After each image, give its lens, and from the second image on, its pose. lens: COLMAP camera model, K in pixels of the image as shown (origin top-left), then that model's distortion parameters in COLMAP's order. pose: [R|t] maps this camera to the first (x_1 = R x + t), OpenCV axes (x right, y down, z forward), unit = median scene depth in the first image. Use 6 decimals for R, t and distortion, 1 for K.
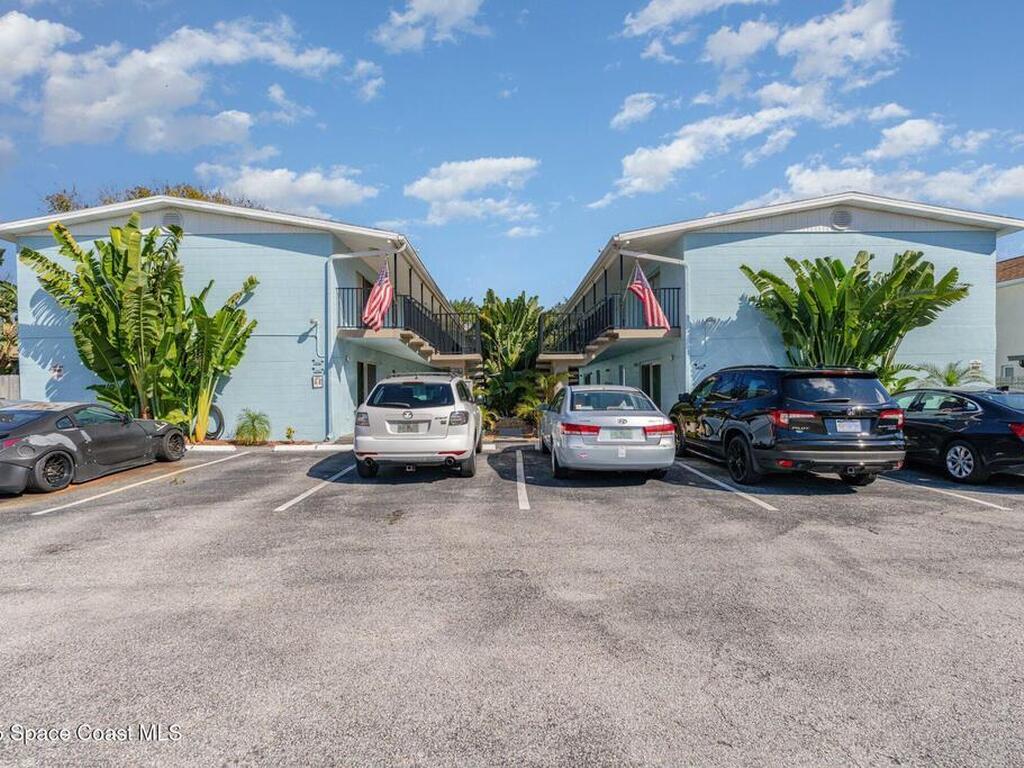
lens RADIAL K [[514.5, 0, 512.0], [0, 514.5, 384.0], [0, 0, 1]] dist [0.000533, -0.000132]
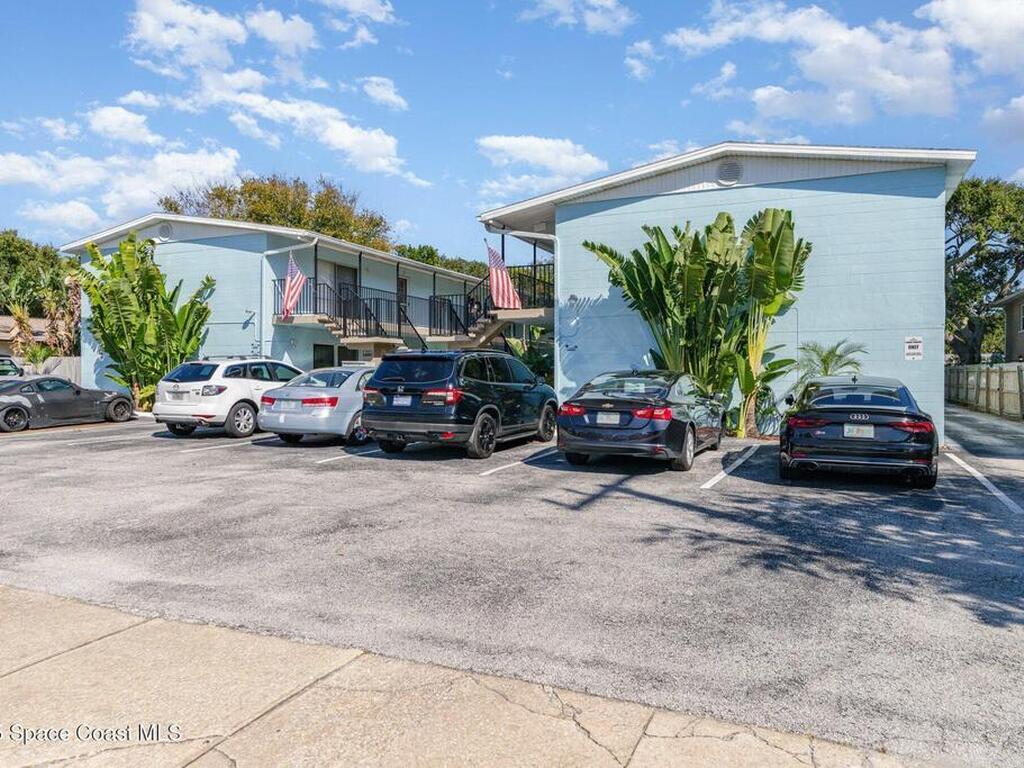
lens RADIAL K [[668.4, 0, 512.0], [0, 668.4, 384.0], [0, 0, 1]] dist [0.005308, 0.001175]
pose [[0.920624, 0.015342, -0.390150, 0.767546], [-0.005274, 0.999625, 0.026863, -0.000072], [0.390416, -0.022673, 0.920360, -0.165733]]
